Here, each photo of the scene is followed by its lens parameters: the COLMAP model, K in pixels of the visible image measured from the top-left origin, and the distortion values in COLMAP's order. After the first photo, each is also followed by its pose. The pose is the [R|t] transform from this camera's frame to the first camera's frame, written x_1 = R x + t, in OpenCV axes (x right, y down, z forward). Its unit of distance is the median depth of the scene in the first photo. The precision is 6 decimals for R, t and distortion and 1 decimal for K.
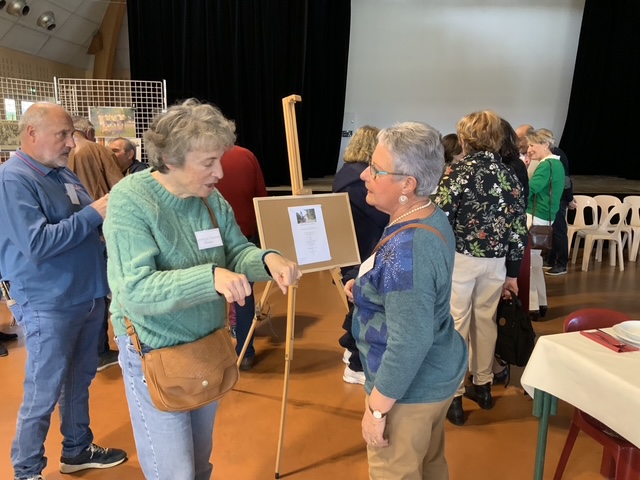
lens RADIAL K [[529.8, 0, 320.5], [0, 529.8, 243.6], [0, 0, 1]] dist [0.064837, -0.120090]
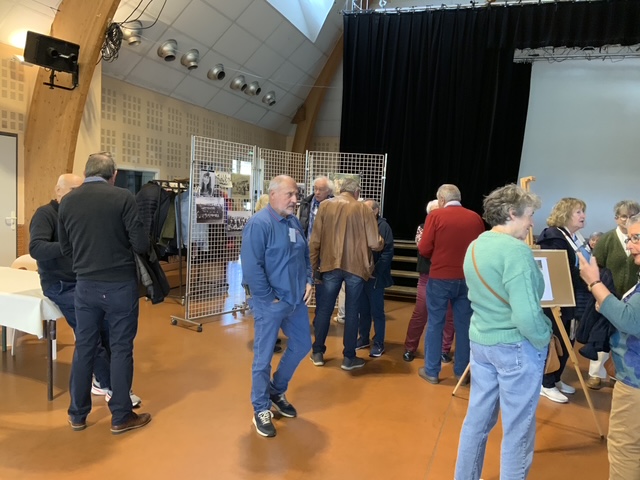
lens RADIAL K [[529.8, 0, 321.8], [0, 529.8, 245.7], [0, 0, 1]] dist [0.064837, -0.120090]
pose [[0.964478, 0.065970, -0.255793, -0.104778], [-0.091032, 0.992005, -0.087400, 0.034091], [0.247983, 0.107580, 0.962773, -0.228135]]
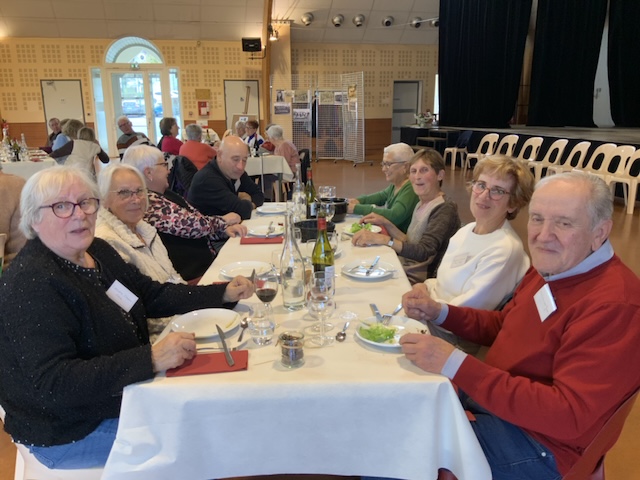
lens RADIAL K [[529.8, 0, 316.9], [0, 529.8, 244.9], [0, 0, 1]] dist [0.064837, -0.120090]
pose [[0.302323, 0.235963, -0.923538, 1.891840], [-0.167339, 0.966968, 0.192280, -0.005265], [0.938402, 0.096413, 0.331822, 0.174327]]
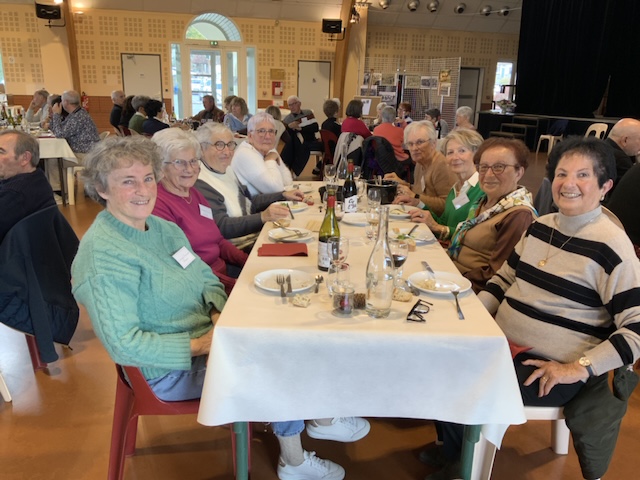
lens RADIAL K [[529.8, 0, 317.0], [0, 529.8, 241.2], [0, 0, 1]] dist [0.064837, -0.120090]
pose [[0.339919, 0.265309, -0.902256, 1.773695], [-0.197866, 0.958084, 0.207180, 0.091051], [0.919404, 0.108101, 0.378167, -0.319707]]
